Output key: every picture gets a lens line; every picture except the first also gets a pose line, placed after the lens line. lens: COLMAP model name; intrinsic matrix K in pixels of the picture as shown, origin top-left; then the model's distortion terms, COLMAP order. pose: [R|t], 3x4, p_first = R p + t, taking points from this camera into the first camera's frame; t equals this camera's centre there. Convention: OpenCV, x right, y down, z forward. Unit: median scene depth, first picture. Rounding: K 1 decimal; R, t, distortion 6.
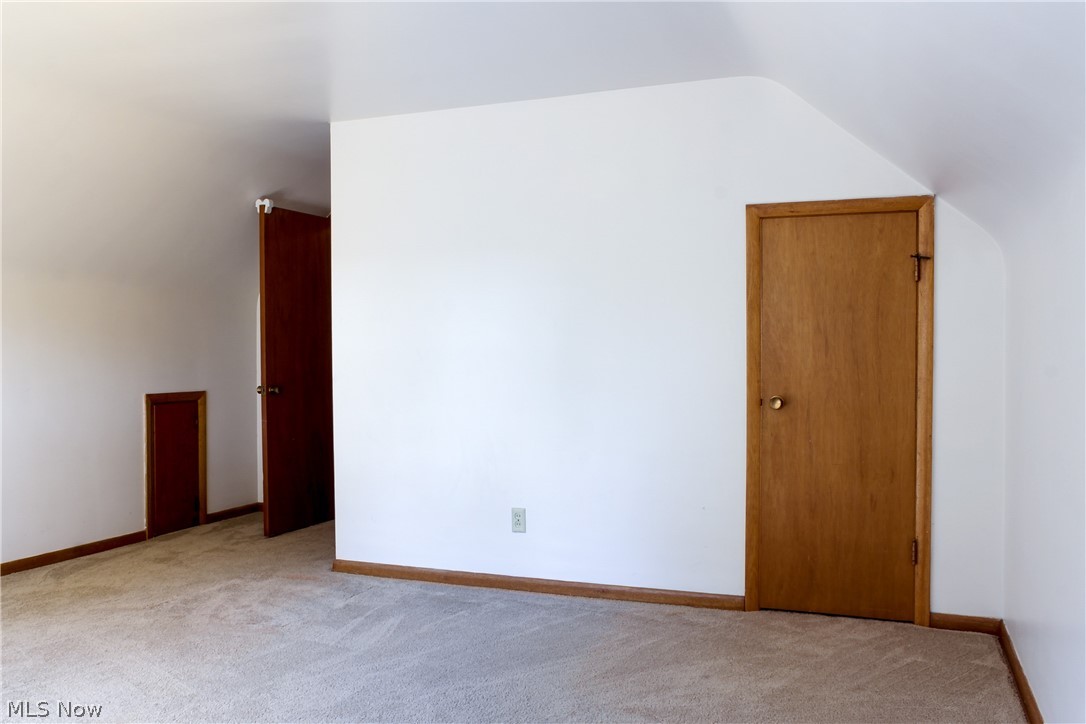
lens RADIAL K [[909.2, 0, 543.4], [0, 909.2, 401.7], [0, 0, 1]] dist [-0.059159, 0.001068]
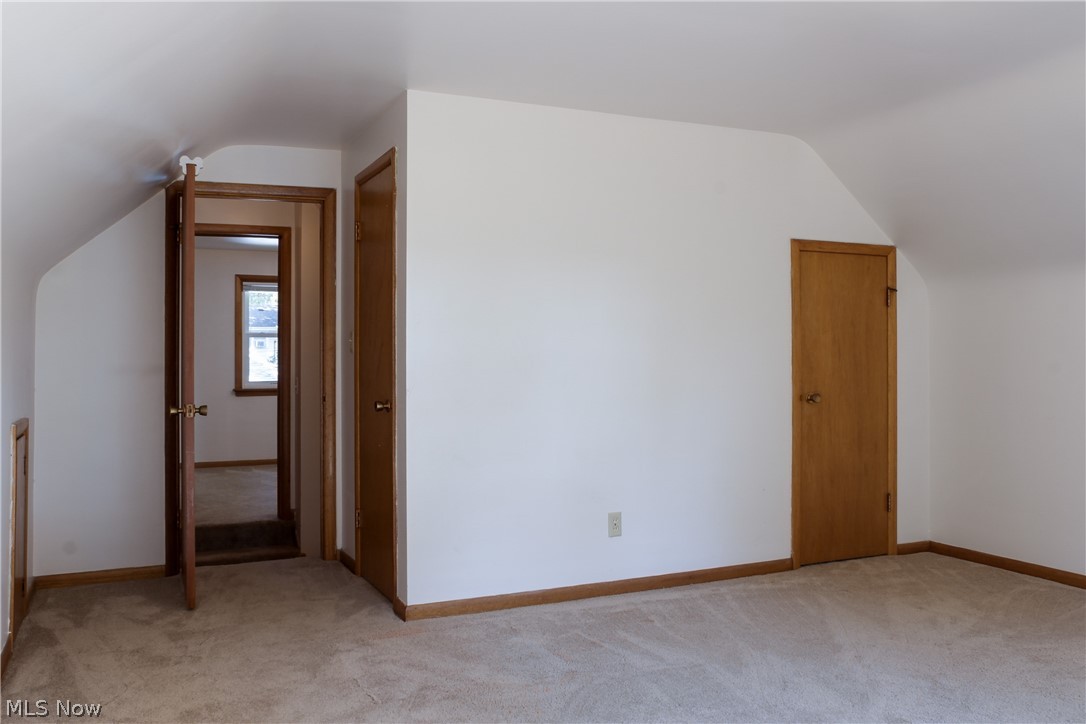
lens RADIAL K [[922.4, 0, 543.0], [0, 922.4, 362.0], [0, 0, 1]] dist [-0.079678, -0.000257]
pose [[0.703175, -0.005549, 0.710995, -0.917024], [0.038641, 0.998790, -0.030421, -0.024735], [-0.709966, 0.048865, 0.702539, 0.373067]]
